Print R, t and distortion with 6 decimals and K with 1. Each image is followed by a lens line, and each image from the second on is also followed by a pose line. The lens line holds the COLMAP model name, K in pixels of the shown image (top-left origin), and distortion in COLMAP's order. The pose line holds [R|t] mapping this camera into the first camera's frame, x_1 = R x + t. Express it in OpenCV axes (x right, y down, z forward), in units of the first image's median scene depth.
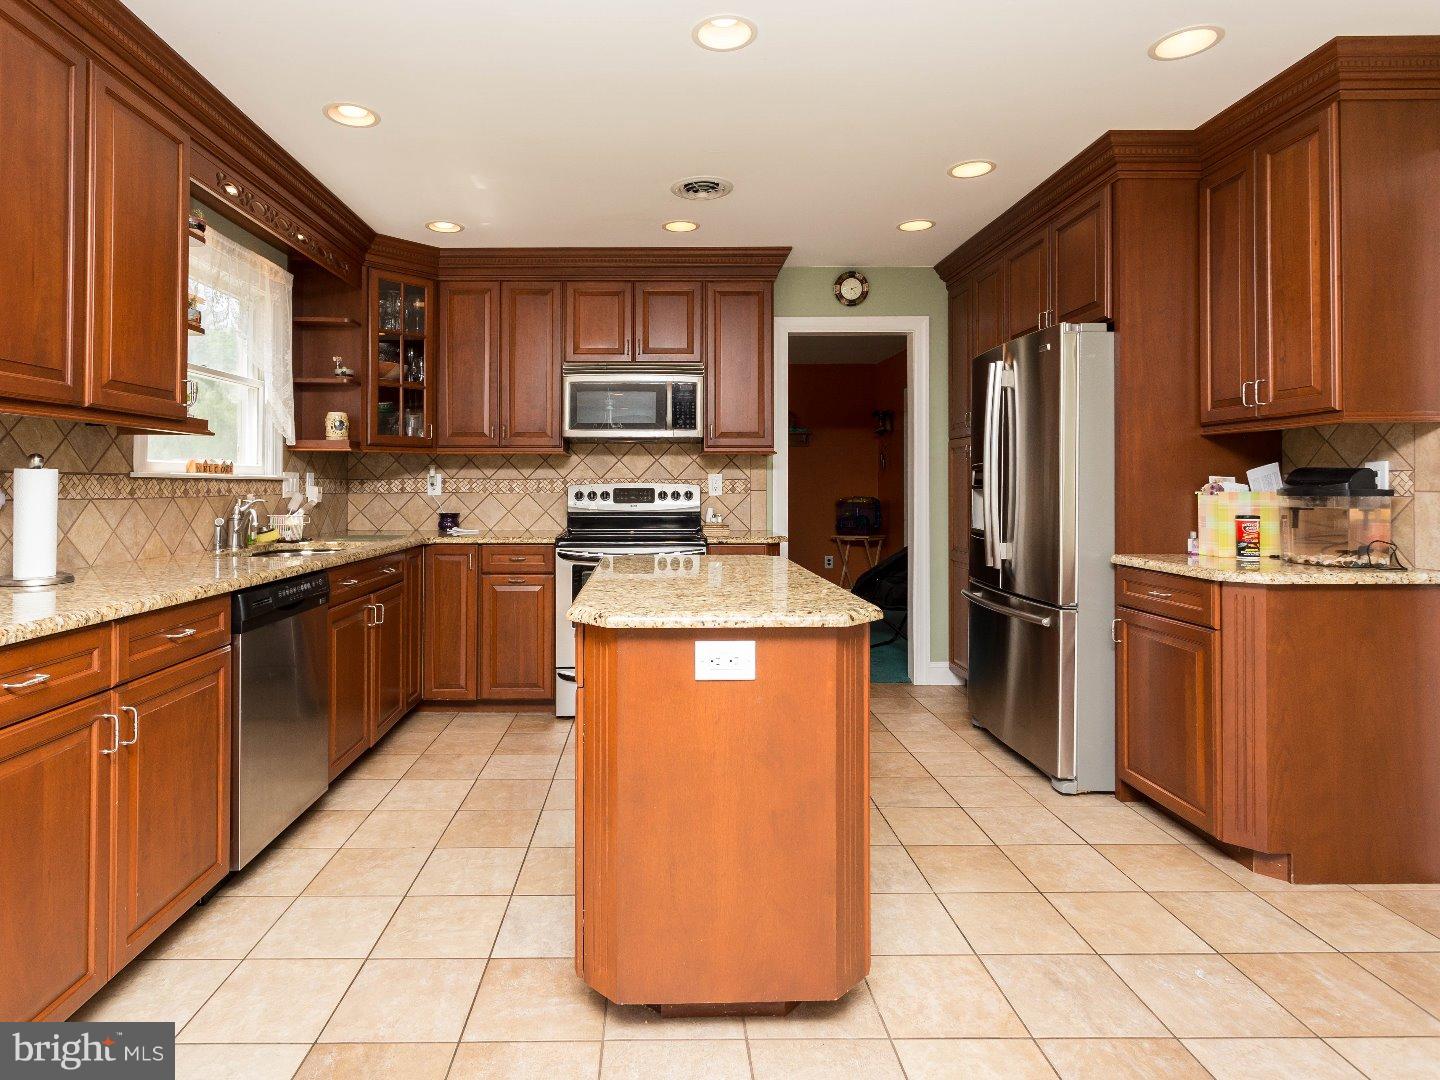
lens RADIAL K [[787.2, 0, 647.2], [0, 787.2, 474.9], [0, 0, 1]] dist [-0.000988, 0.004327]
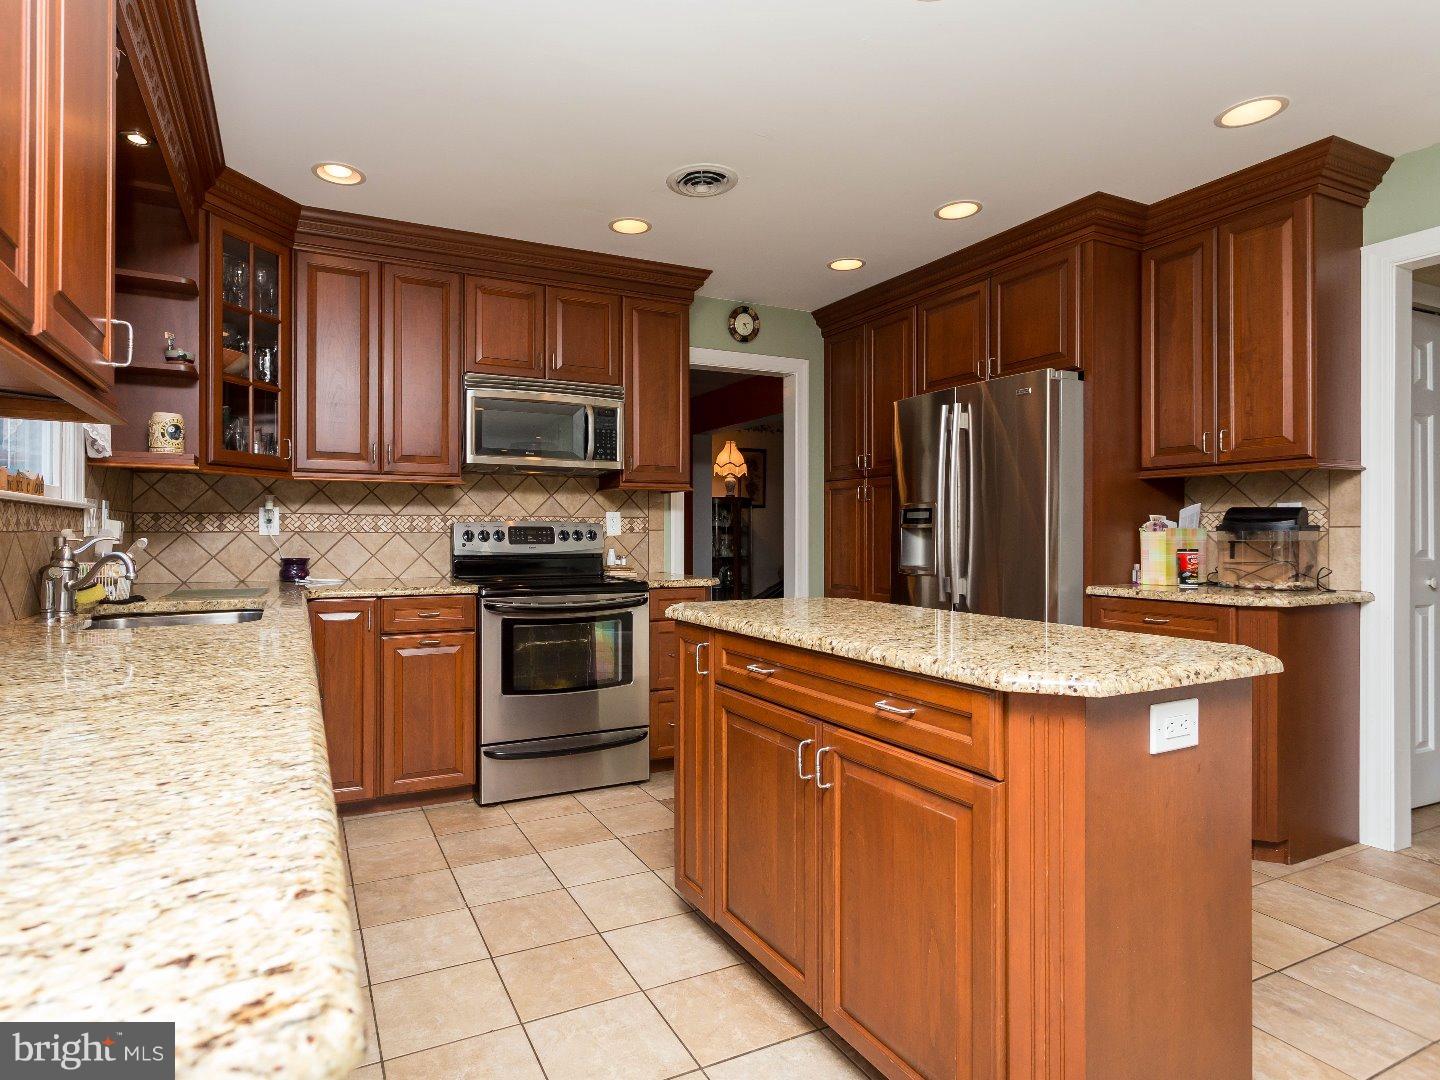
lens RADIAL K [[787.2, 0, 678.4], [0, 787.2, 526.0], [0, 0, 1]] dist [-0.000988, 0.004327]
pose [[0.912500, 0.005152, 0.409043, -0.261588], [-0.007393, 0.999965, 0.003897, 0.013198], [-0.409009, -0.006580, 0.912507, 0.175515]]
